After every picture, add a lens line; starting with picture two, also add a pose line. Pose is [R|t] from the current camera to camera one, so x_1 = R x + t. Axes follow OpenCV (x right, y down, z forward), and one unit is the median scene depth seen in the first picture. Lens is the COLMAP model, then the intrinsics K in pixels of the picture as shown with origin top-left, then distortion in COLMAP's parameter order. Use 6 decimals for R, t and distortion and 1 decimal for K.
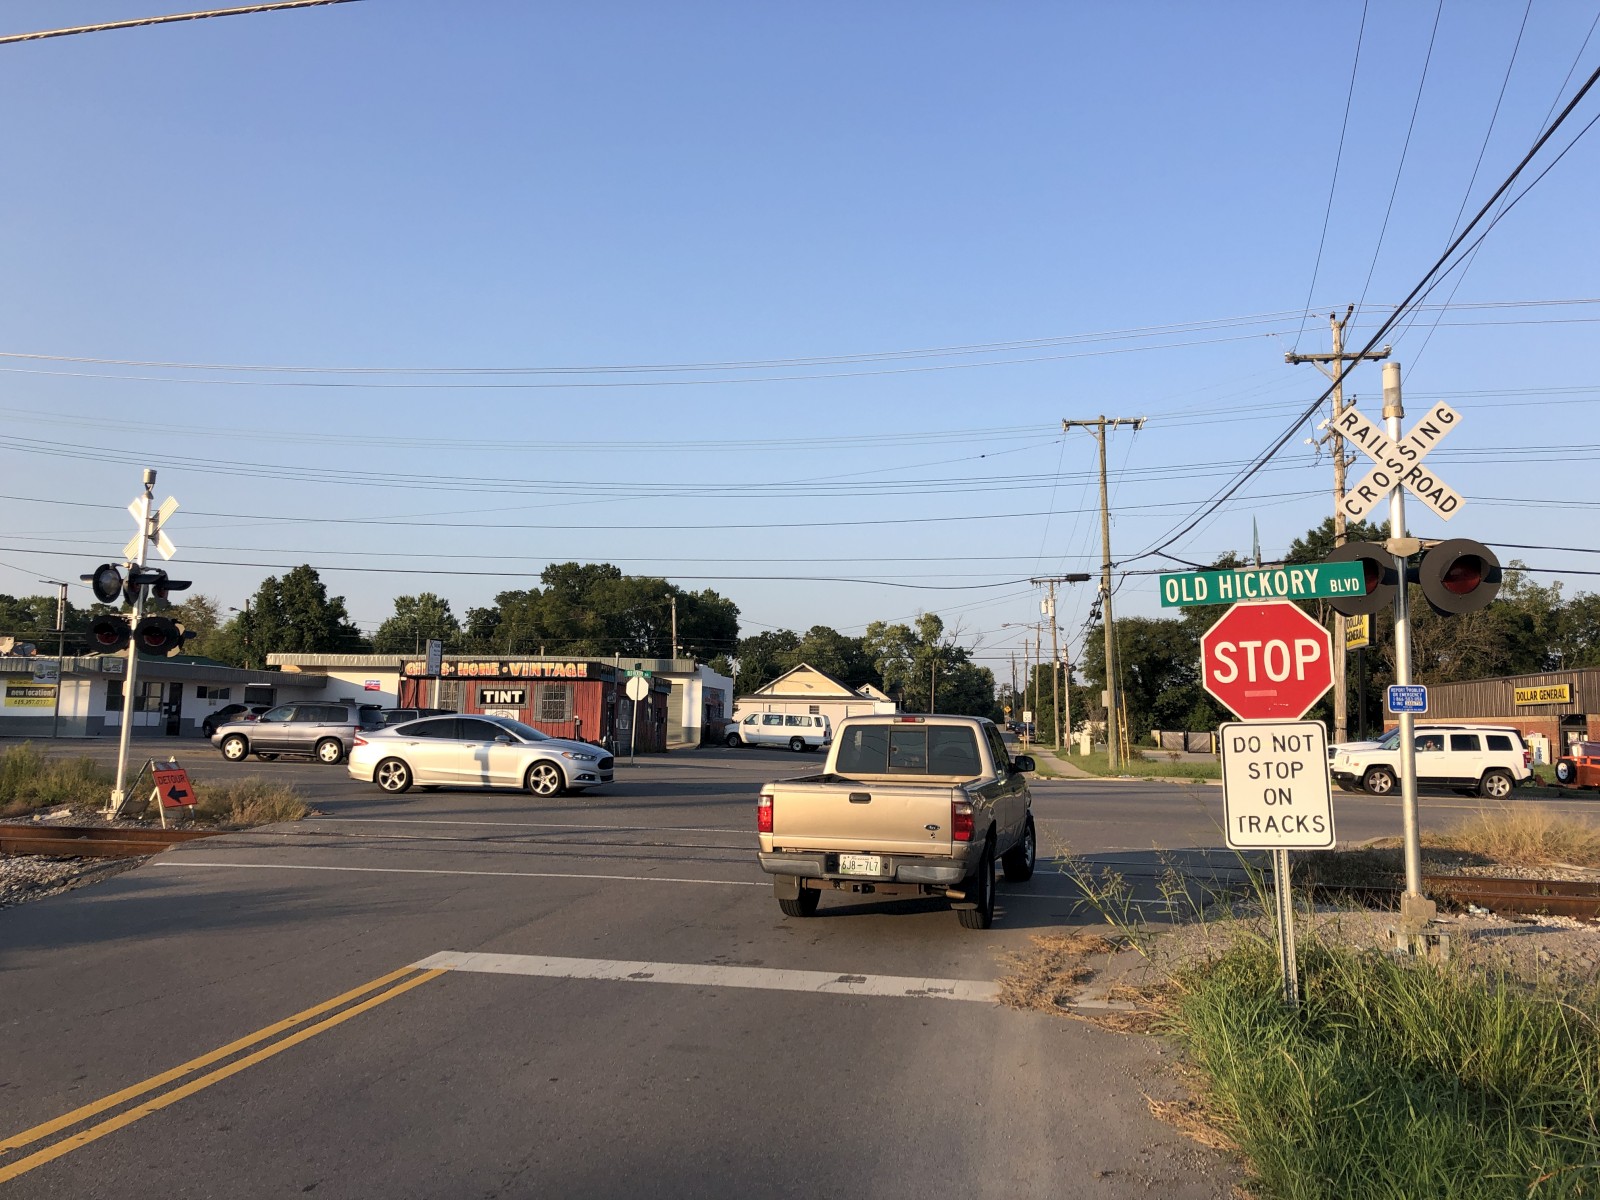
lens RADIAL K [[1336.1, 0, 810.2], [0, 1336.1, 559.8], [0, 0, 1]] dist [0.029582, -0.005197]
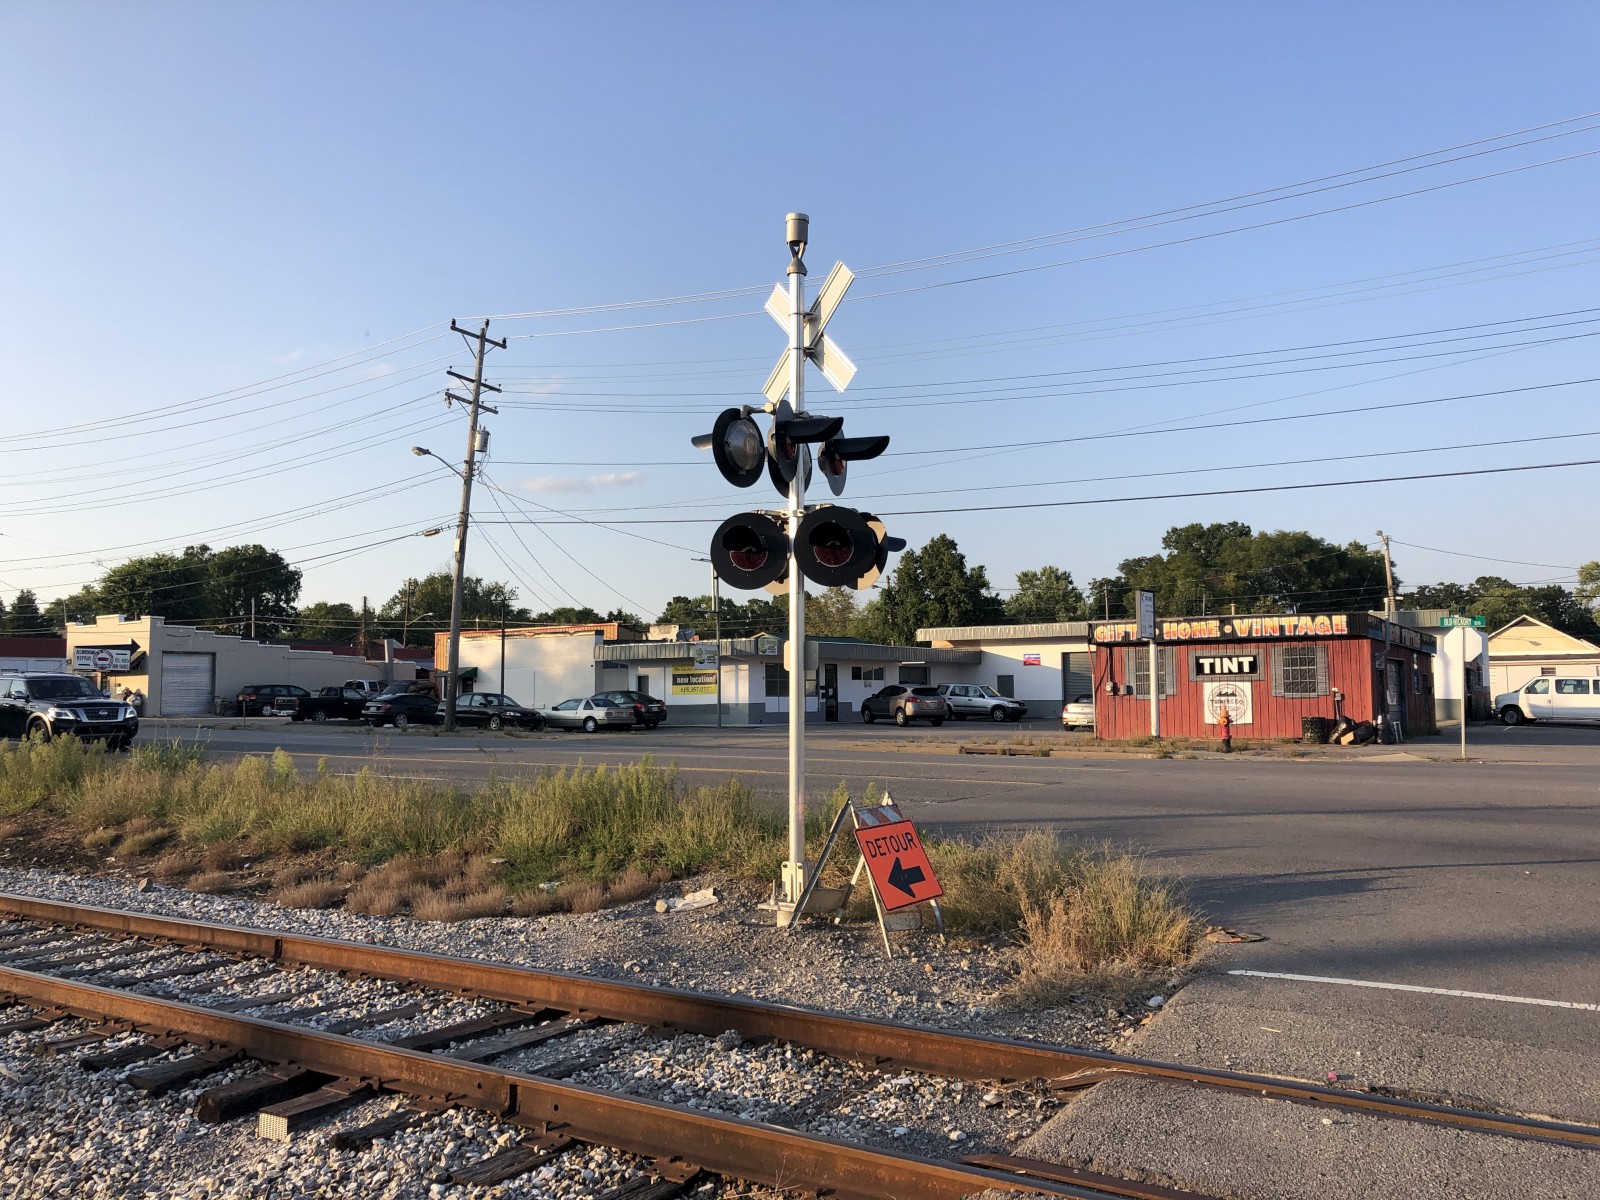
lens RADIAL K [[1336.1, 0, 804.9], [0, 1336.1, 591.6], [0, 0, 1]] dist [0.029582, -0.005197]
pose [[0.899241, -0.061666, -0.433085, -0.289334], [0.079992, 0.996502, 0.024204, 0.060368], [0.430078, -0.056409, 0.901028, 0.562046]]
